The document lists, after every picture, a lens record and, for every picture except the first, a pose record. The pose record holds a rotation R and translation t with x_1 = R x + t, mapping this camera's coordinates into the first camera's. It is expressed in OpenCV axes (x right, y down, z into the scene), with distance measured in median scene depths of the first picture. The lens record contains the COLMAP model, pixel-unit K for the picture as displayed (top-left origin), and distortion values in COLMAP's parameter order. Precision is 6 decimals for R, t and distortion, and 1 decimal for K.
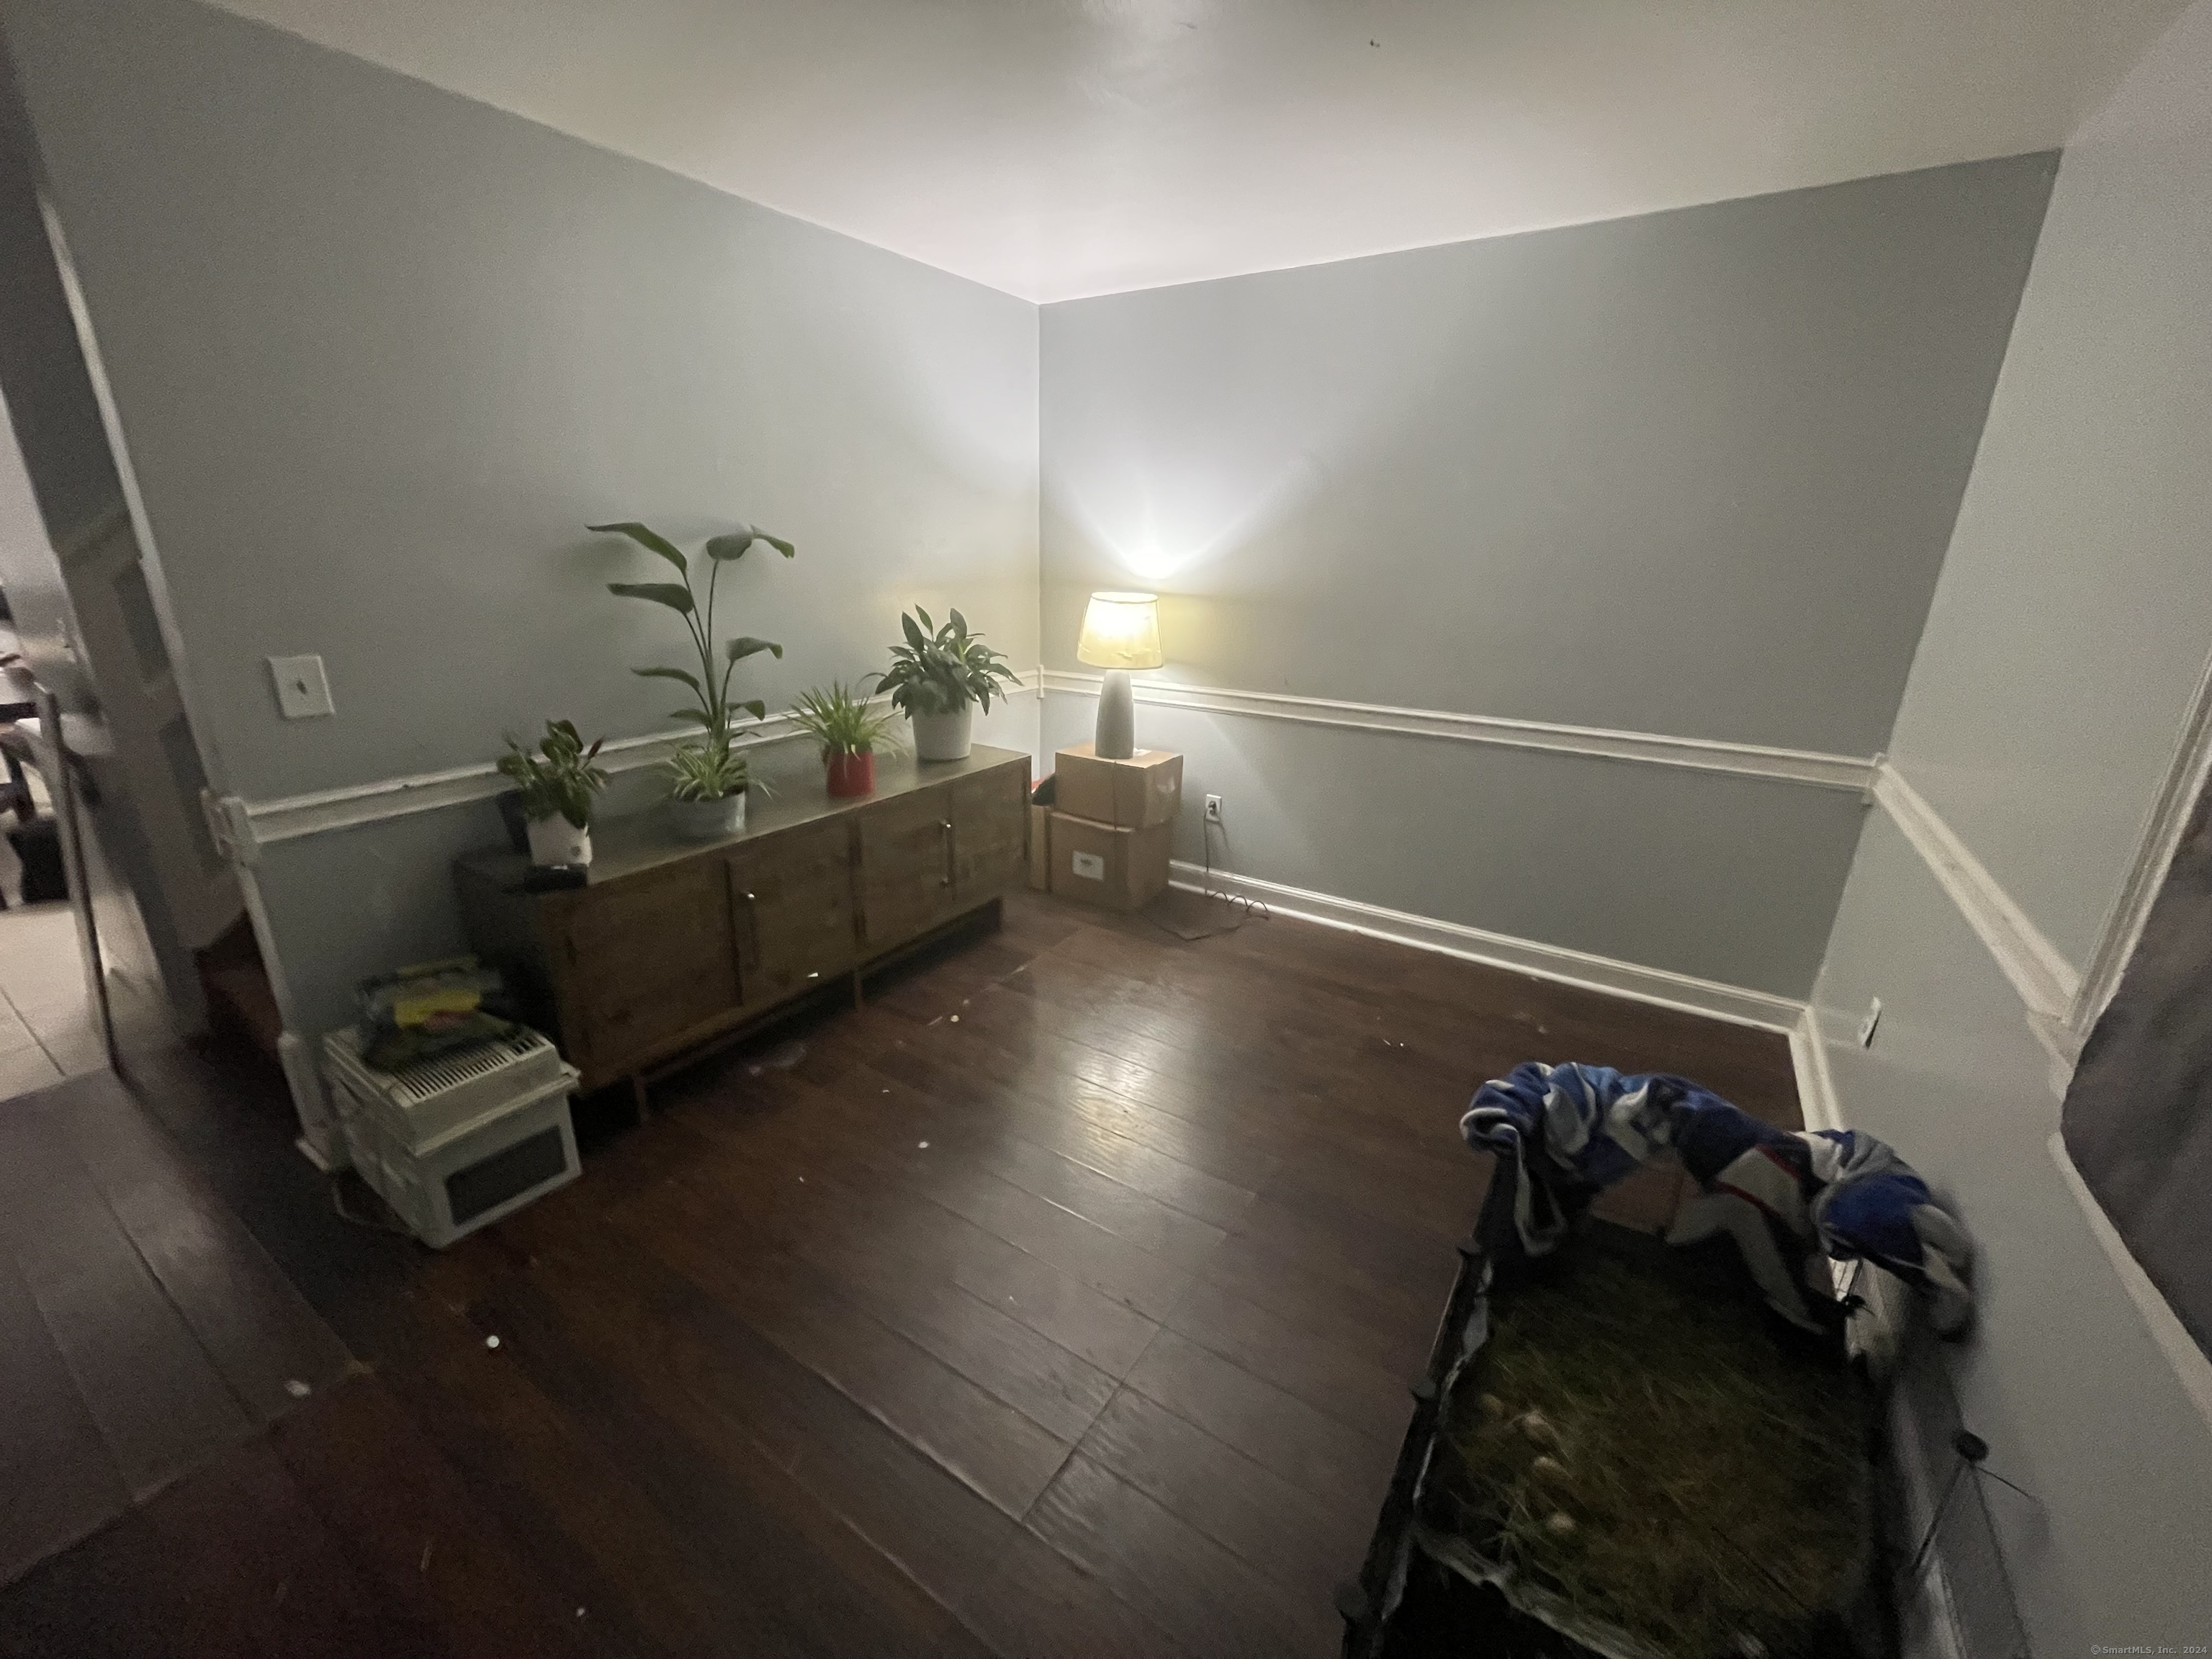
lens RADIAL K [[889.5, 0, 1106.0], [0, 889.5, 829.5], [0, 0, 1]] dist [0.000051, -0.000013]
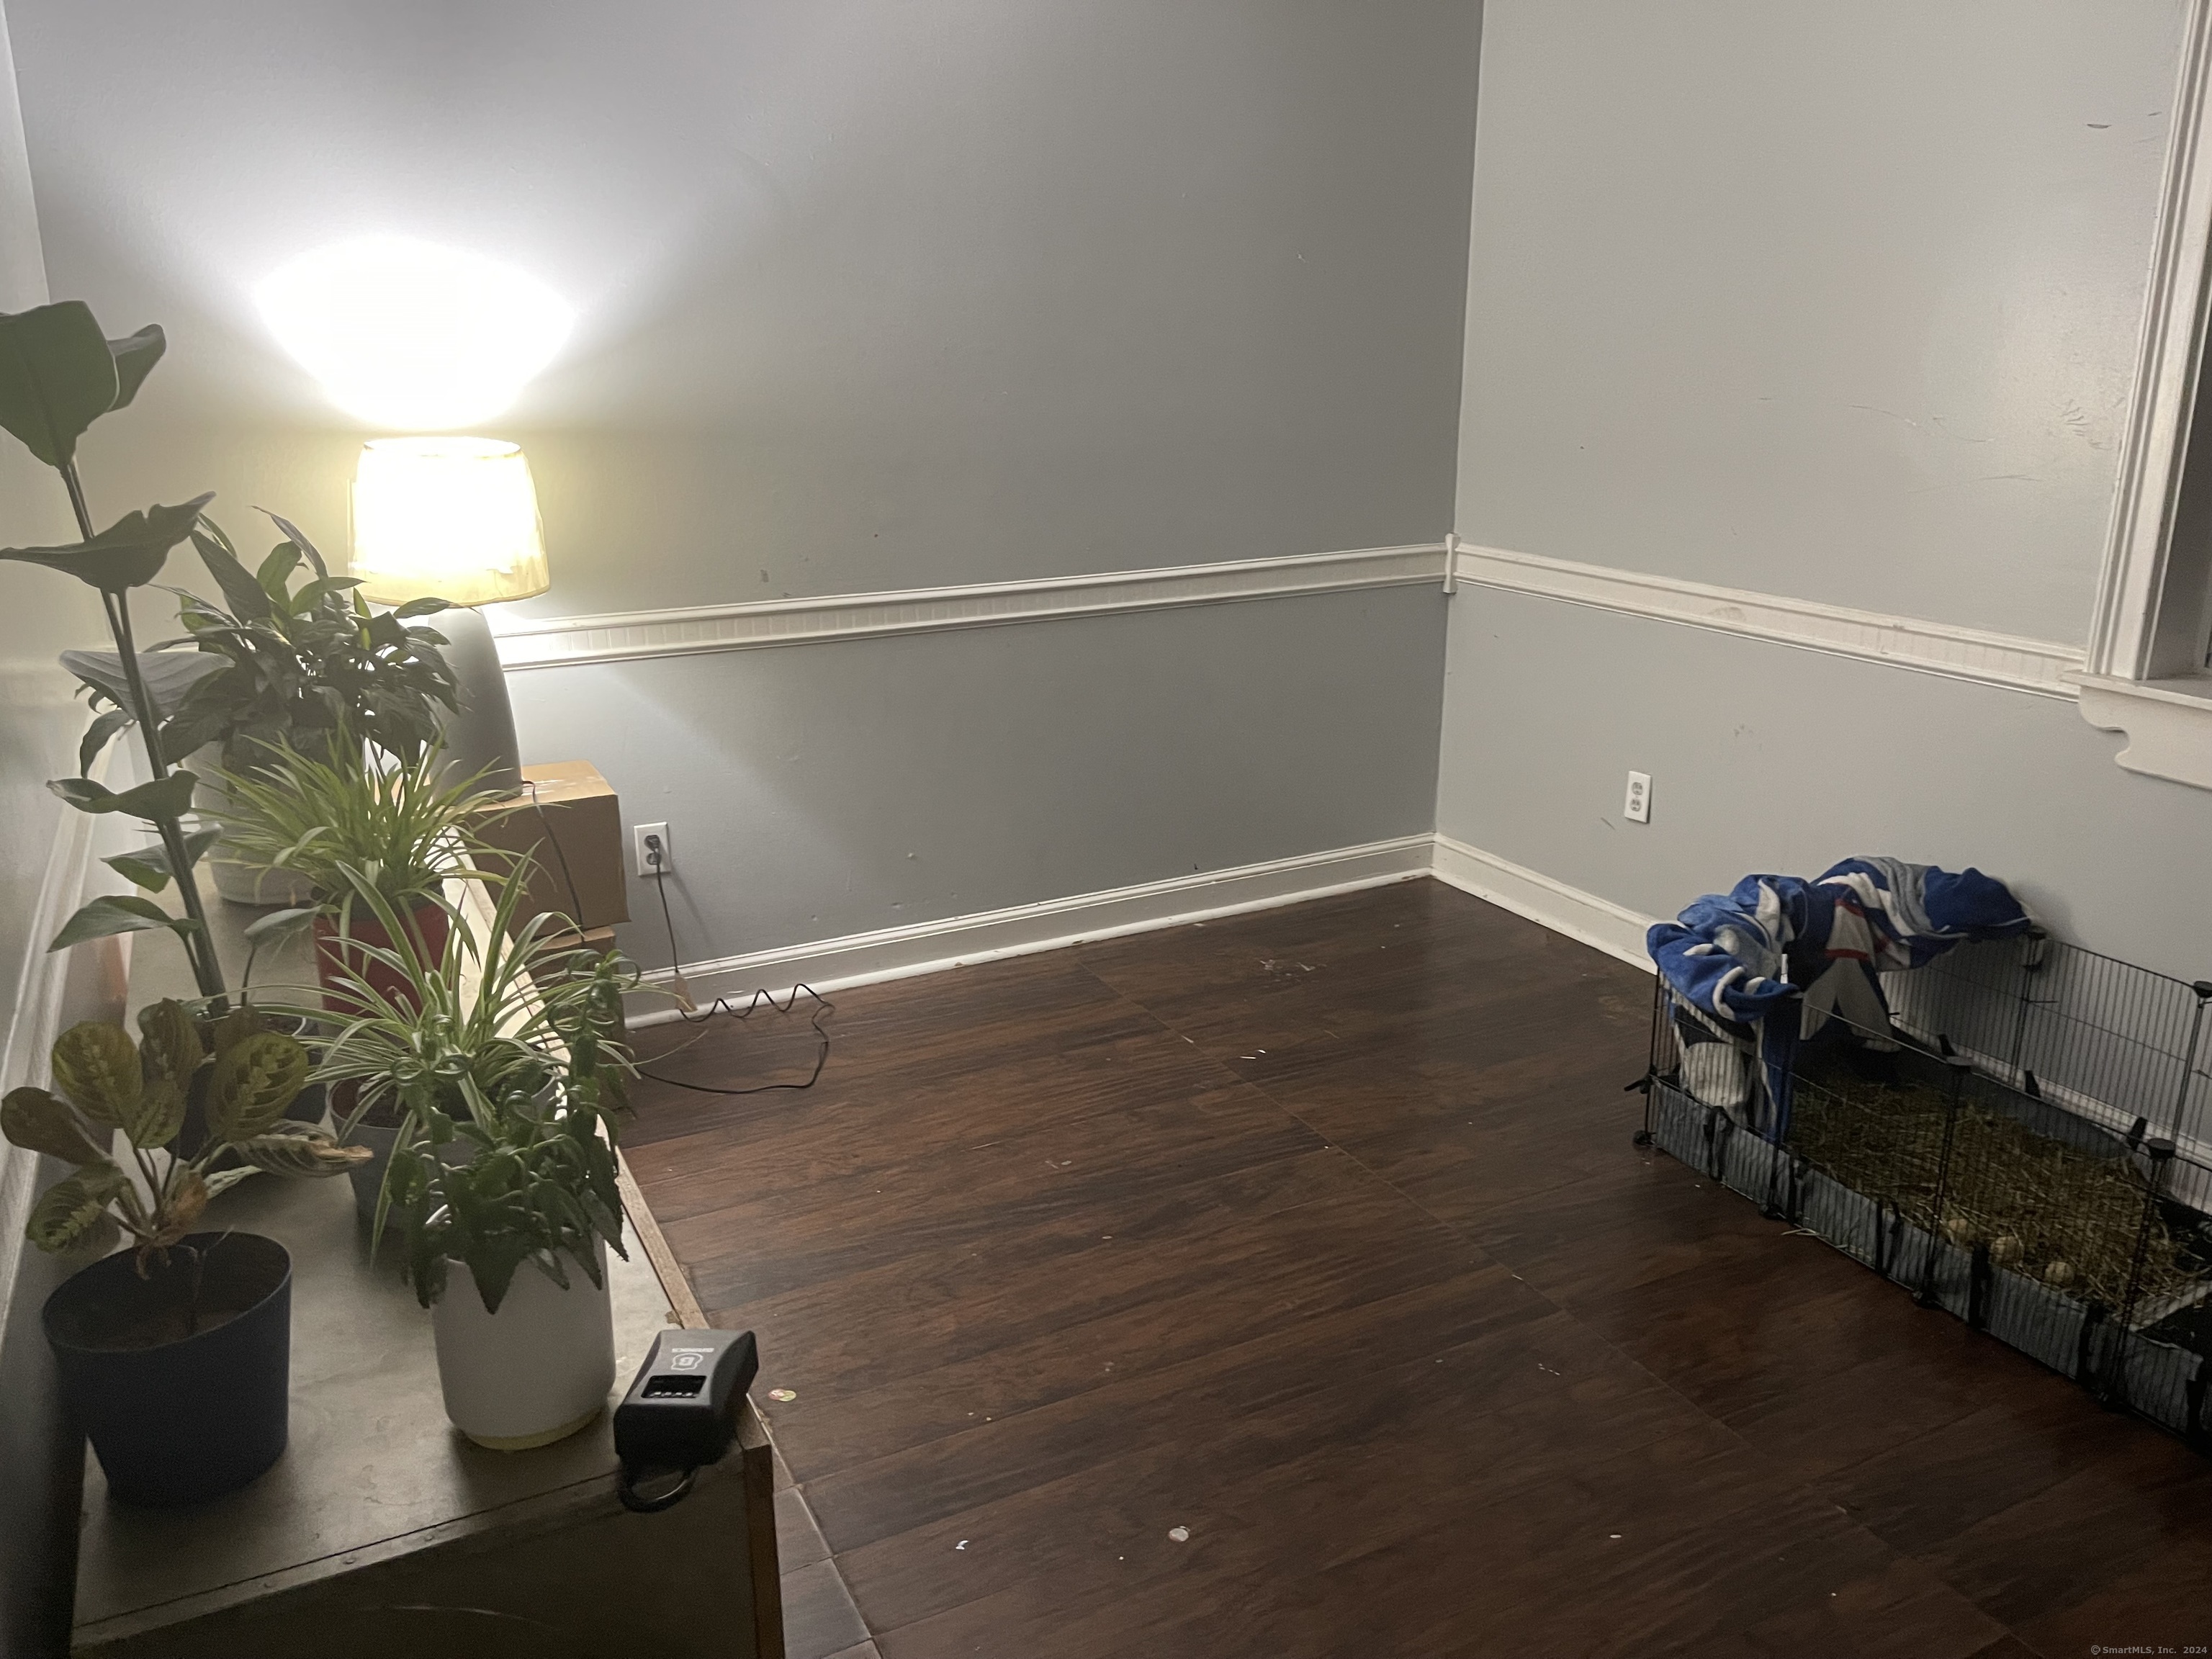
lens RADIAL K [[1704.0, 0, 1106.0], [0, 1704.0, 829.5], [0, 0, 1]] dist [0.106323, -0.143411]
pose [[0.494097, -0.274038, 0.825088, -0.657944], [0.280583, 0.948506, 0.147004, -0.125352], [-0.822886, 0.158872, 0.545544, 0.313075]]
